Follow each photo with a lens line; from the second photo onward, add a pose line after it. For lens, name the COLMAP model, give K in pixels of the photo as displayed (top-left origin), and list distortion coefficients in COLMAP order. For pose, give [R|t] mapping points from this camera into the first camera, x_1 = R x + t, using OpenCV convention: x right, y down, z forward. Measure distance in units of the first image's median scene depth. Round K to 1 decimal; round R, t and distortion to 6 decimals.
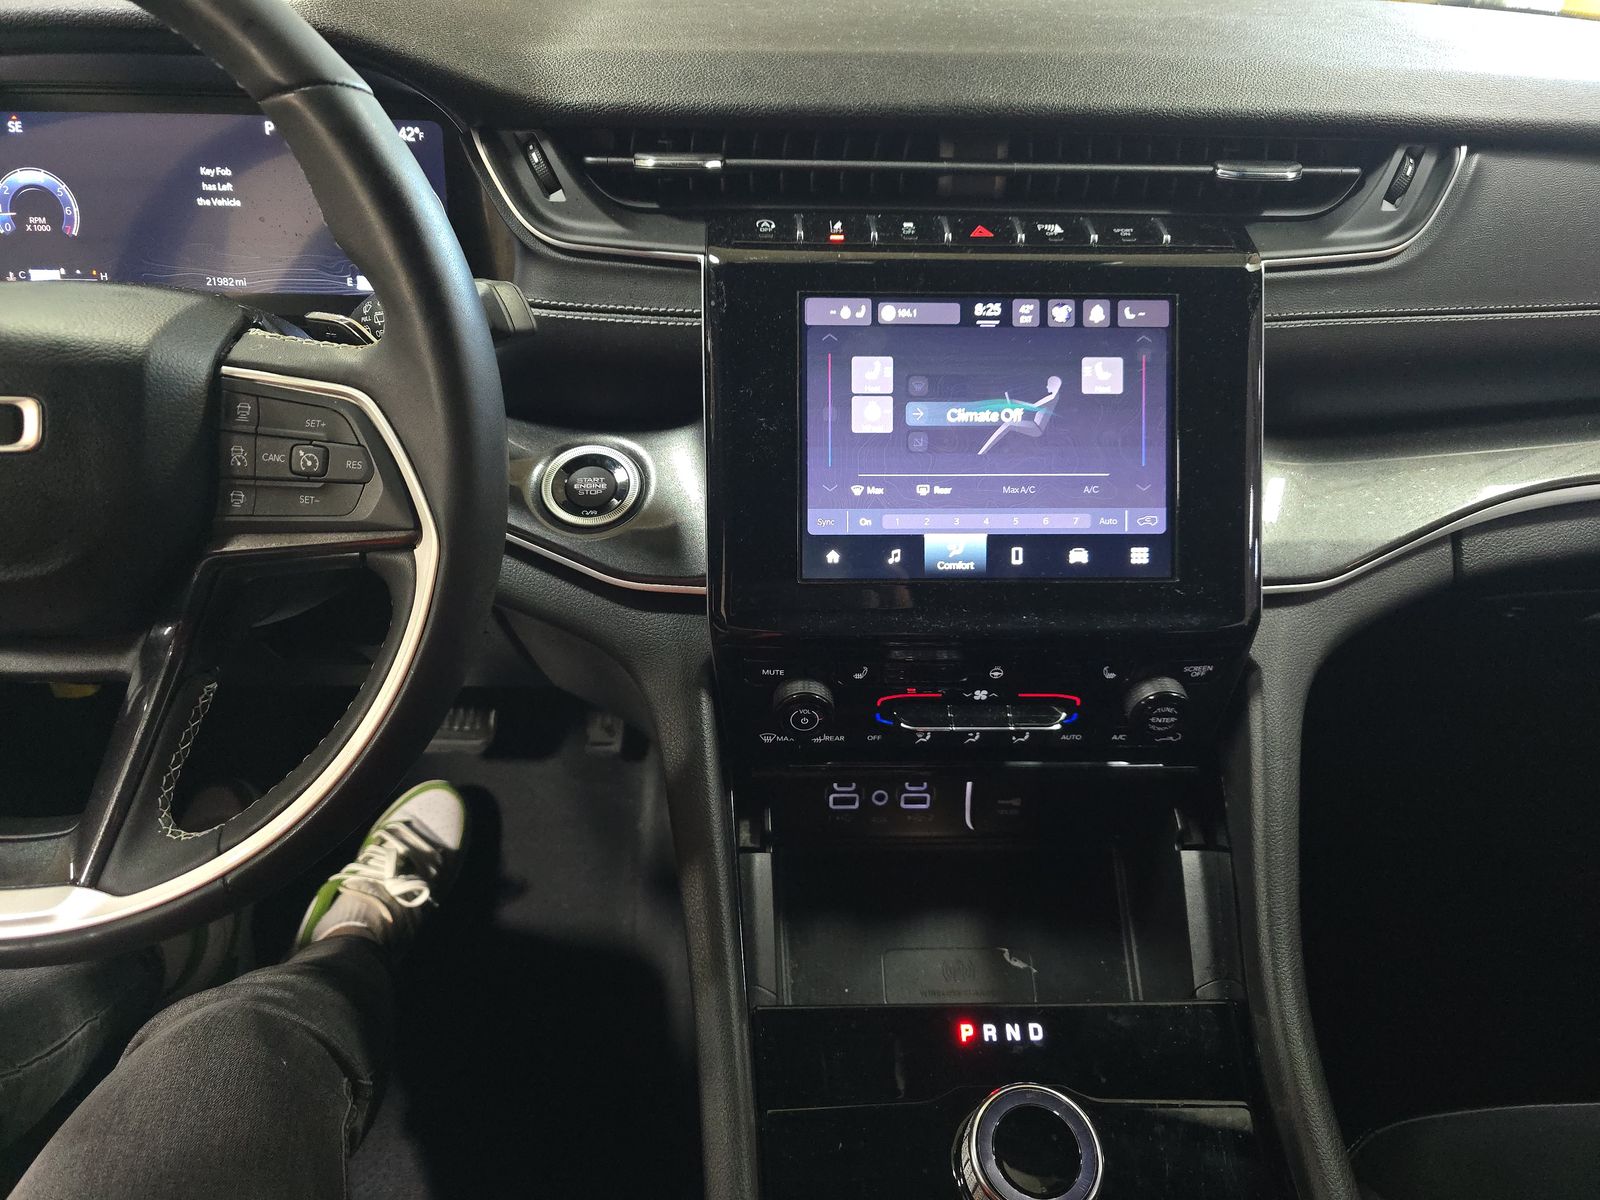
lens RADIAL K [[1037.6, 0, 793.8], [0, 1037.6, 641.0], [0, 0, 1]] dist [0.055235, -0.031352]
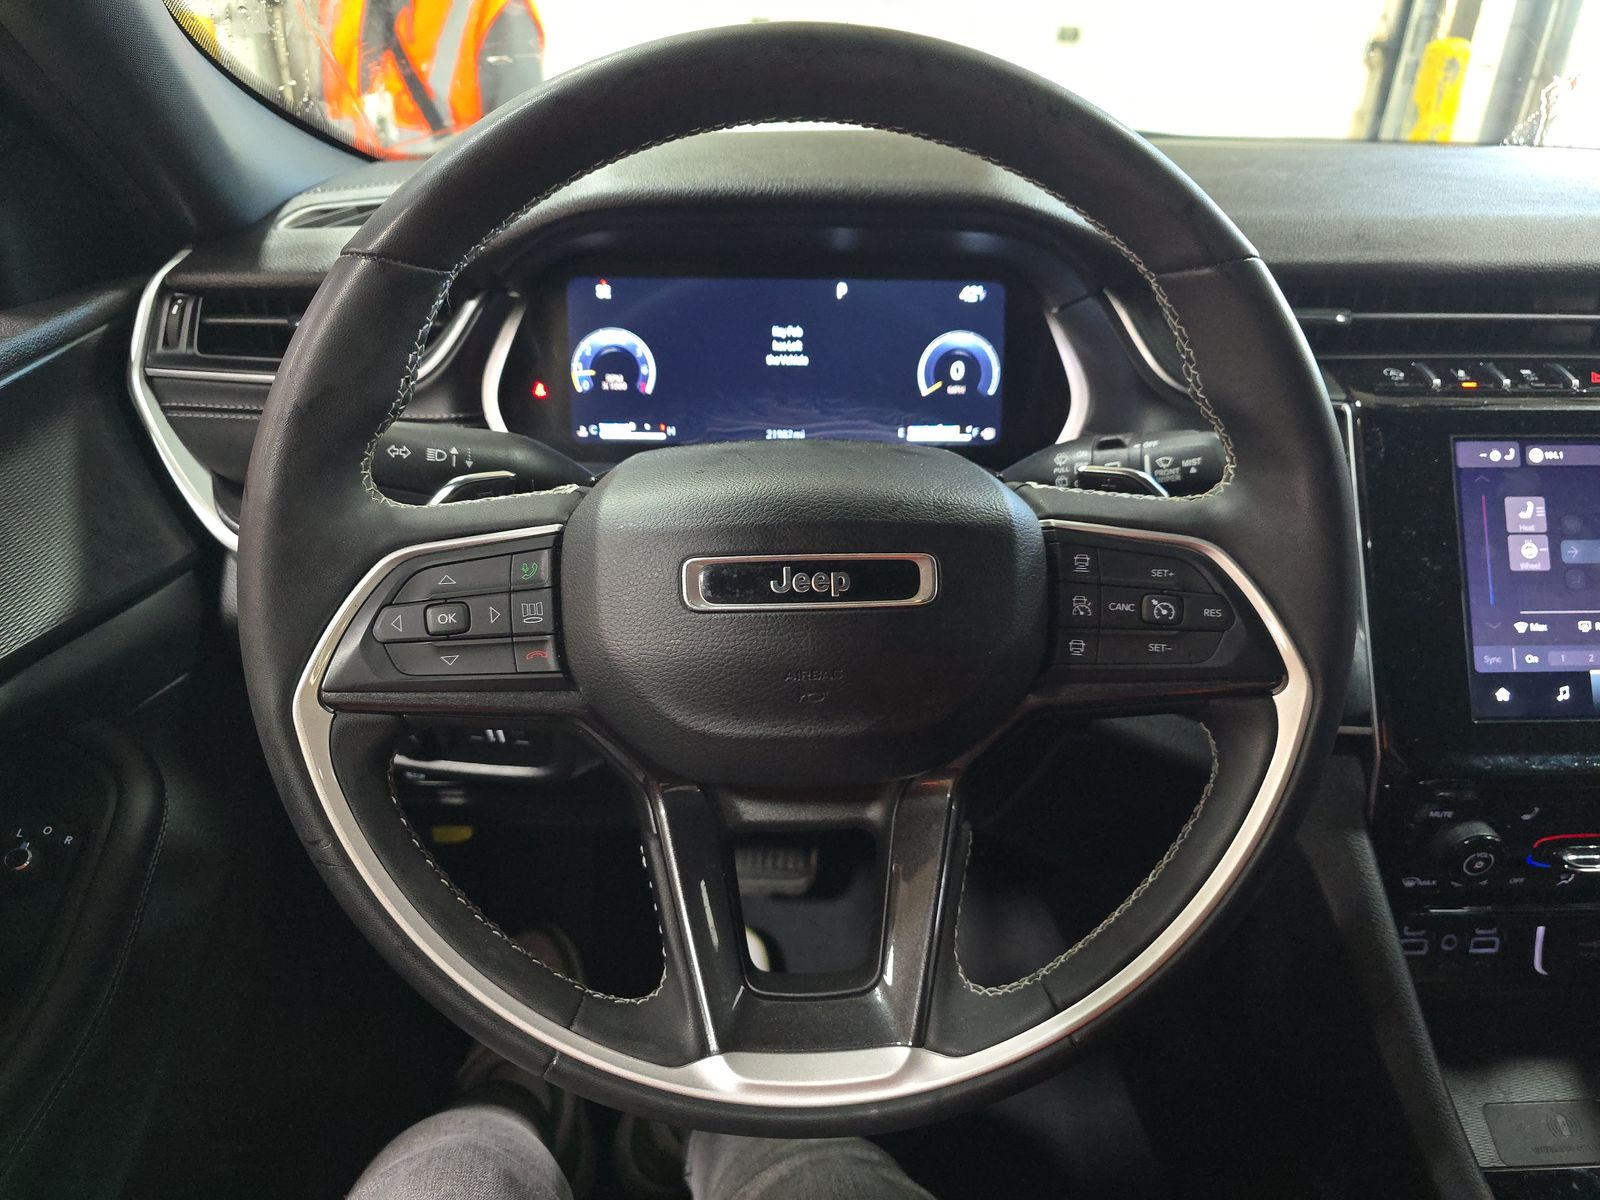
lens RADIAL K [[1037.6, 0, 793.8], [0, 1037.6, 641.0], [0, 0, 1]] dist [0.055235, -0.031352]
pose [[0.999422, -0.011081, 0.032135, -0.658573], [0.014806, 0.992892, -0.118091, -0.022915], [-0.030598, 0.118499, 0.992483, 0.019041]]
